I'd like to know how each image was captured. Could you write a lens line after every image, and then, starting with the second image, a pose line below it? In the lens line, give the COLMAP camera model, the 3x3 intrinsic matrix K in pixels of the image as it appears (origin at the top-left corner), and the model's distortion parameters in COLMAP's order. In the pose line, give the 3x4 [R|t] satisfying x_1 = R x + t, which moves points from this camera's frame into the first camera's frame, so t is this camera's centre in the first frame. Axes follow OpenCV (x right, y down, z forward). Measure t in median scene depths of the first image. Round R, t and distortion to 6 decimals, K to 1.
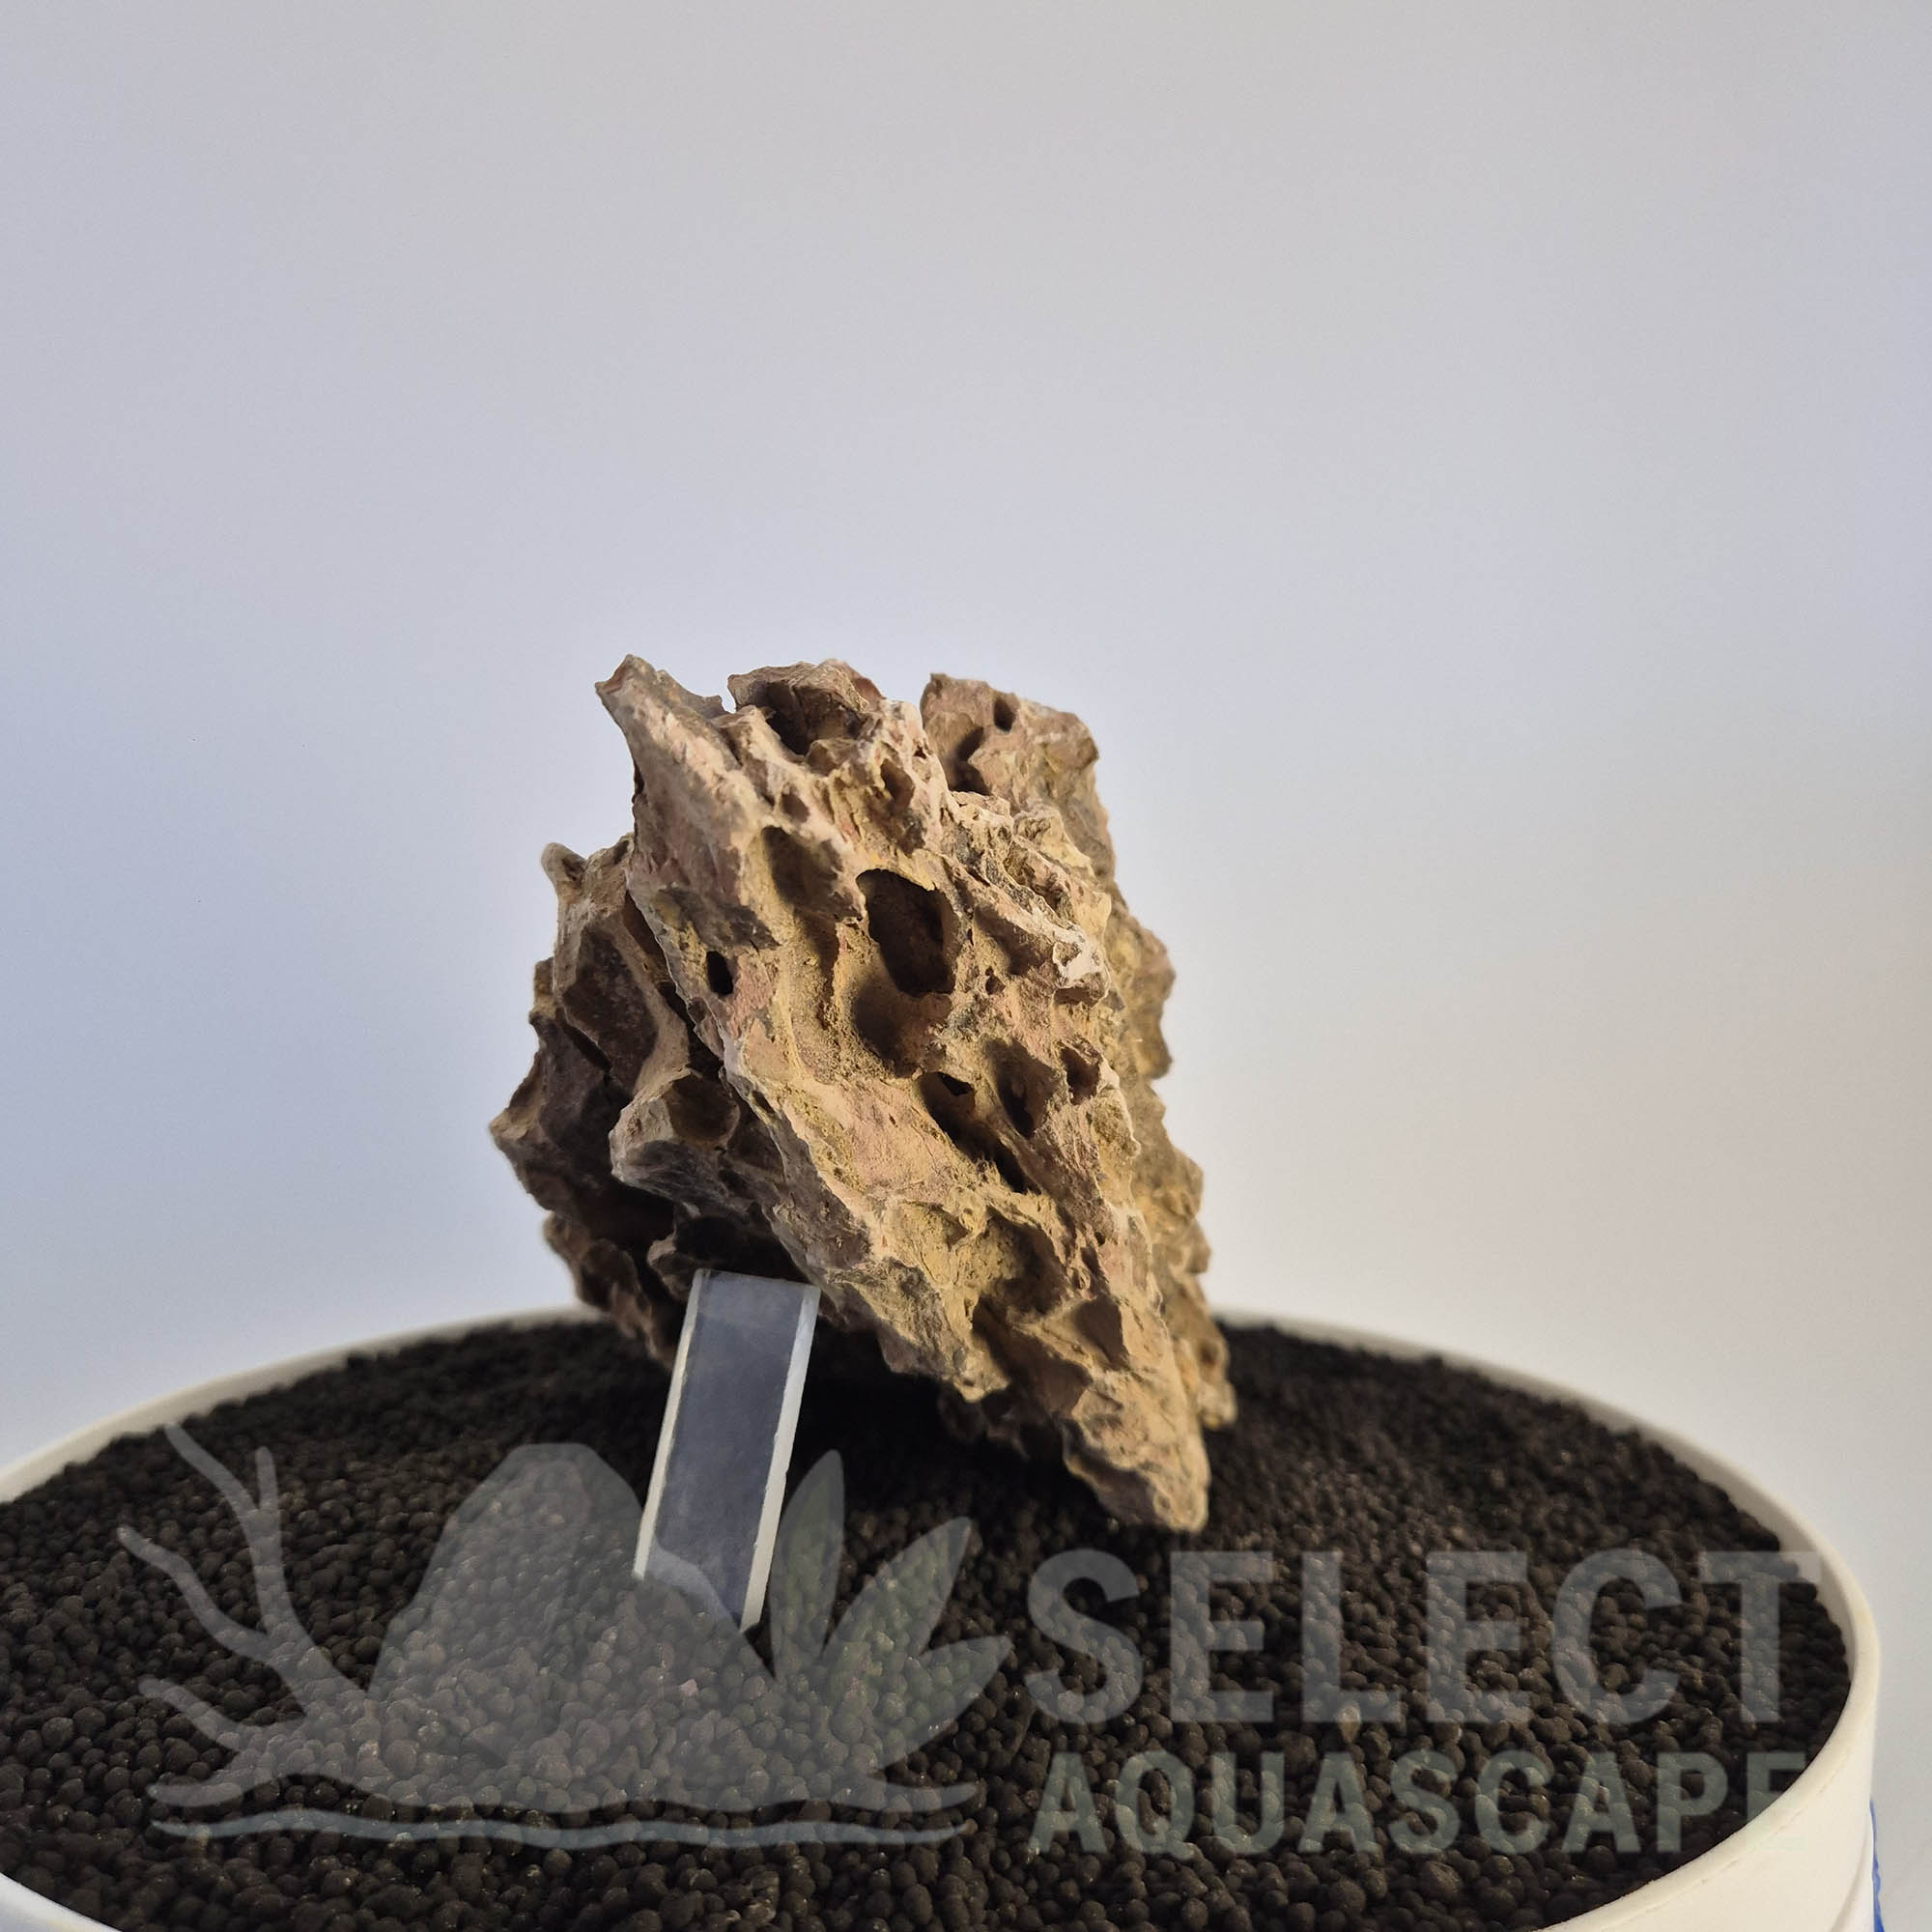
lens RADIAL K [[1806.3, 0, 968.1], [0, 1806.3, 953.3], [0, 0, 1]] dist [0.020272, 0.000000]
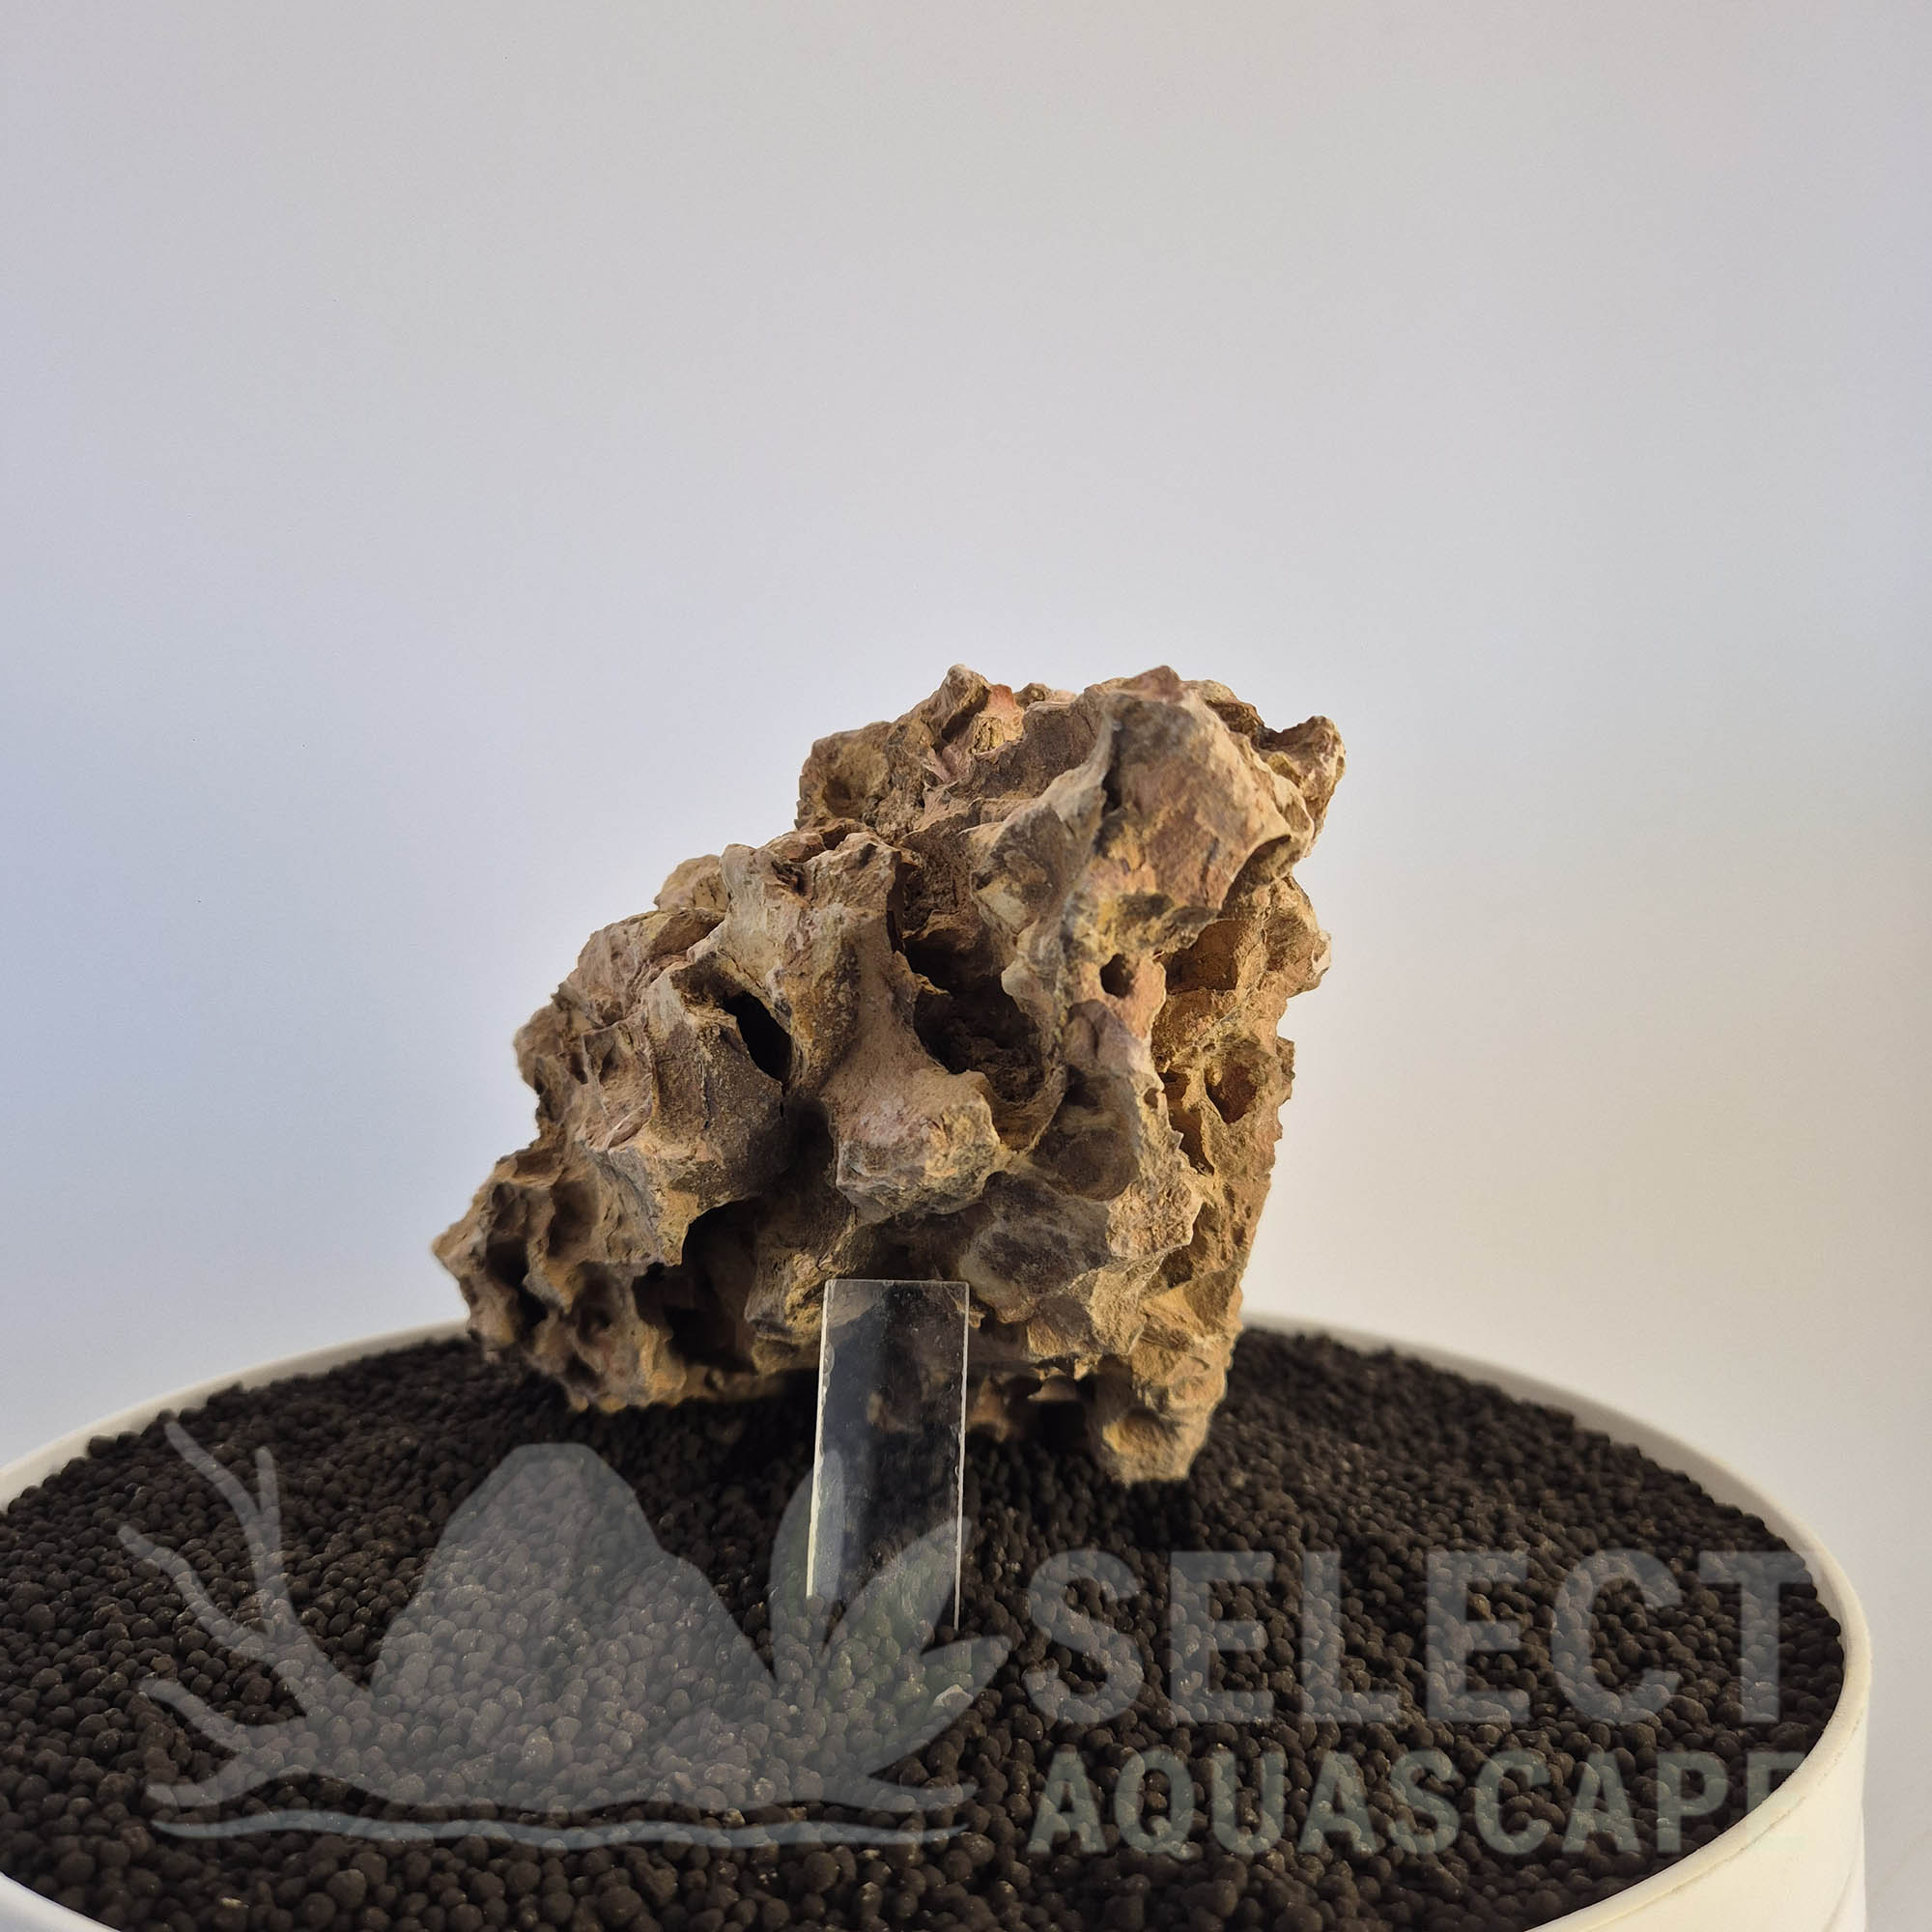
lens RADIAL K [[1806.3, 0, 947.4], [0, 1806.3, 973.8], [0, 0, 1]] dist [0.020272, 0.000000]
pose [[0.897996, -0.022489, 0.439428, -0.576077], [0.016736, 0.999716, 0.016963, -0.007422], [-0.439684, -0.007879, 0.898118, 0.102018]]
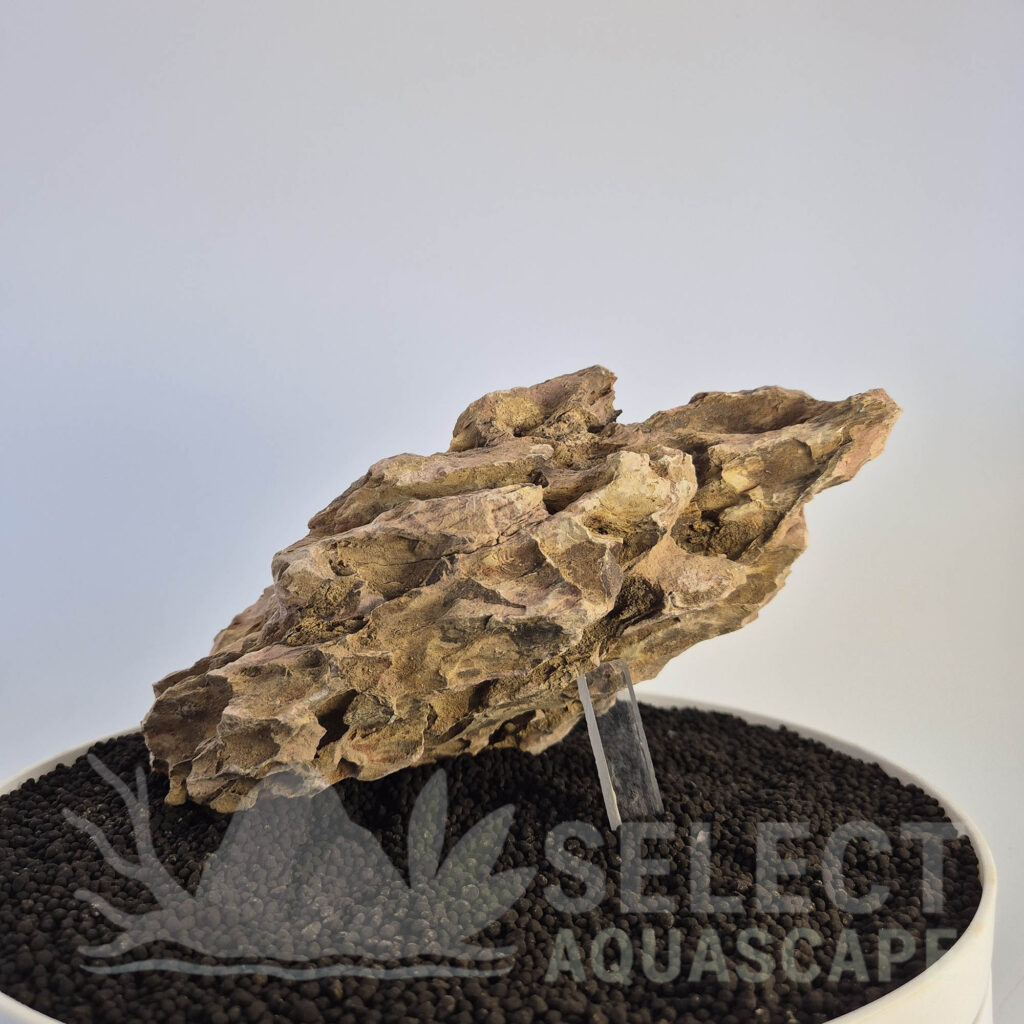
lens RADIAL K [[957.4, 0, 509.3], [0, 957.4, 511.9], [0, 0, 1]] dist [0.020272, 0.000000]
pose [[0.183426, -0.049235, 0.981800, -1.306046], [0.034543, 0.998451, 0.043616, -0.047722], [-0.982426, 0.025914, 0.184842, 0.982386]]
